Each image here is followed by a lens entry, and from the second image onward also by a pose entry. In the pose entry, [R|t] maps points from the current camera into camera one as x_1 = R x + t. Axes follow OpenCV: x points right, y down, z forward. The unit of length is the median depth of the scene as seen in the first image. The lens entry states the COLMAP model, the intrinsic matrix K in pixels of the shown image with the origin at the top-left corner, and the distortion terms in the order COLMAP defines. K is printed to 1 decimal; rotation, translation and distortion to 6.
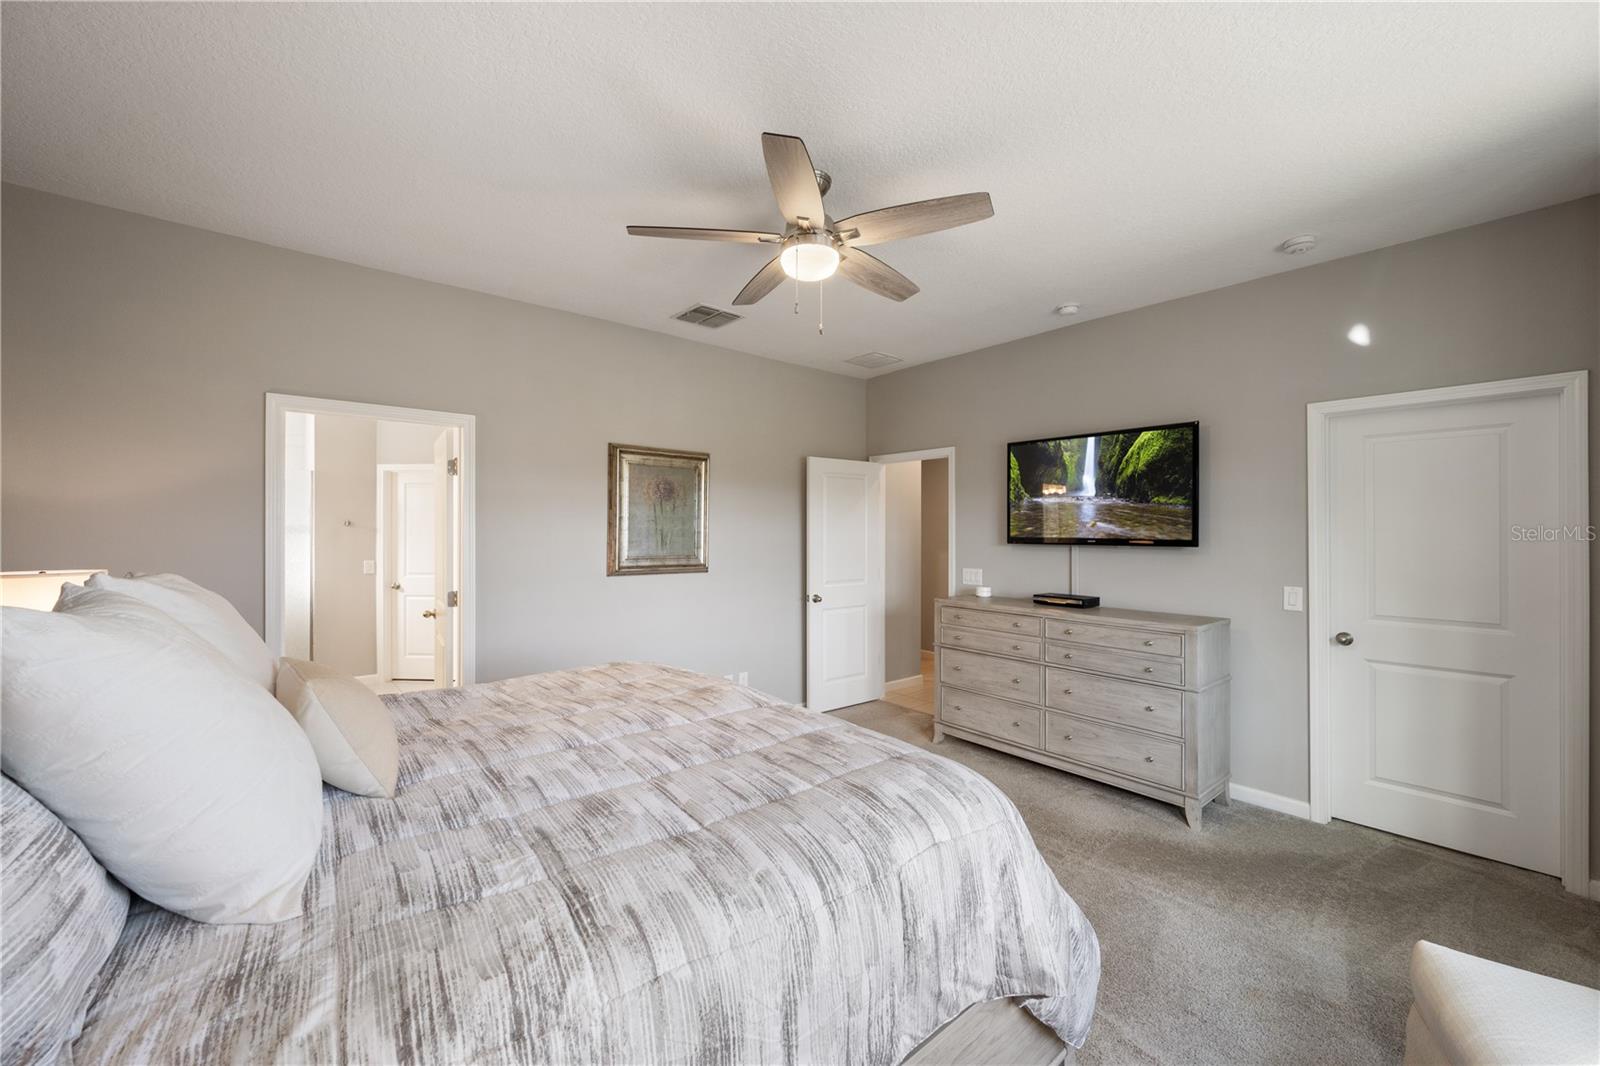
lens RADIAL K [[629.2, 0, 802.1], [0, 629.2, 530.7], [0, 0, 1]] dist [0.002814, -0.000311]
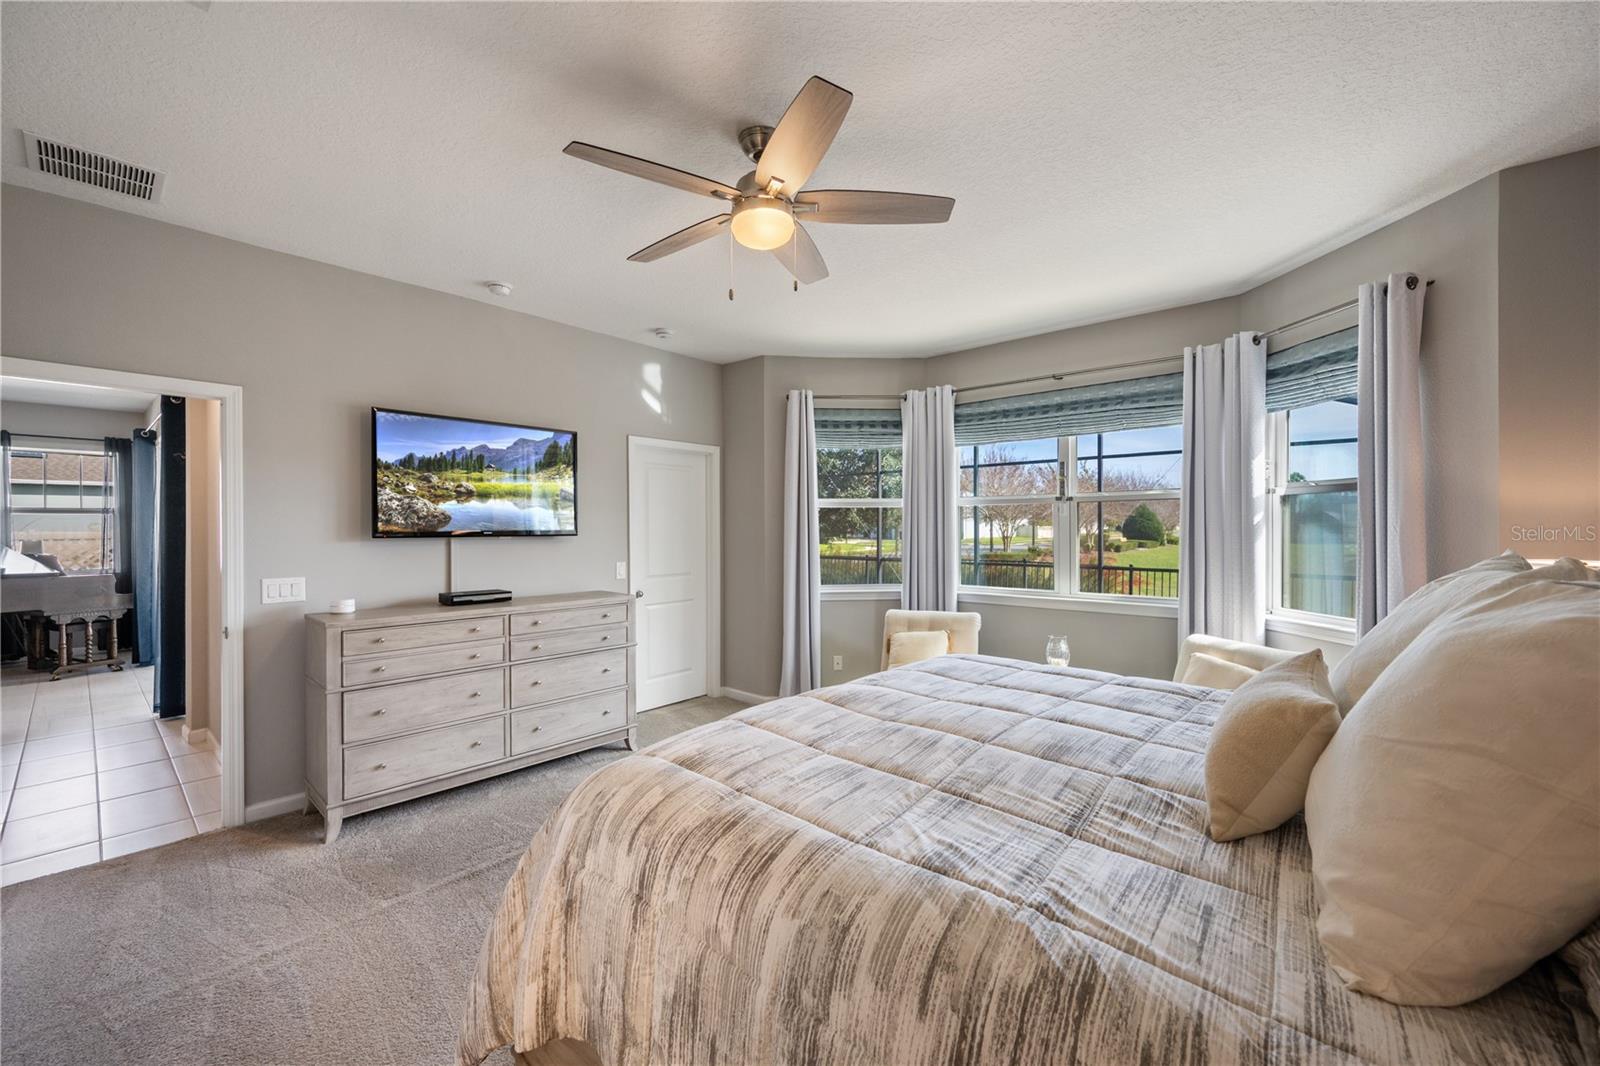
lens RADIAL K [[629.2, 0, 806.1], [0, 629.2, 530.3], [0, 0, 1]] dist [0.002814, -0.000311]
pose [[-0.146708, -0.004040, 0.989172, -0.589898], [0.000633, 0.999991, 0.004178, 0.009183], [-0.989180, 0.001240, -0.146704, 0.685605]]
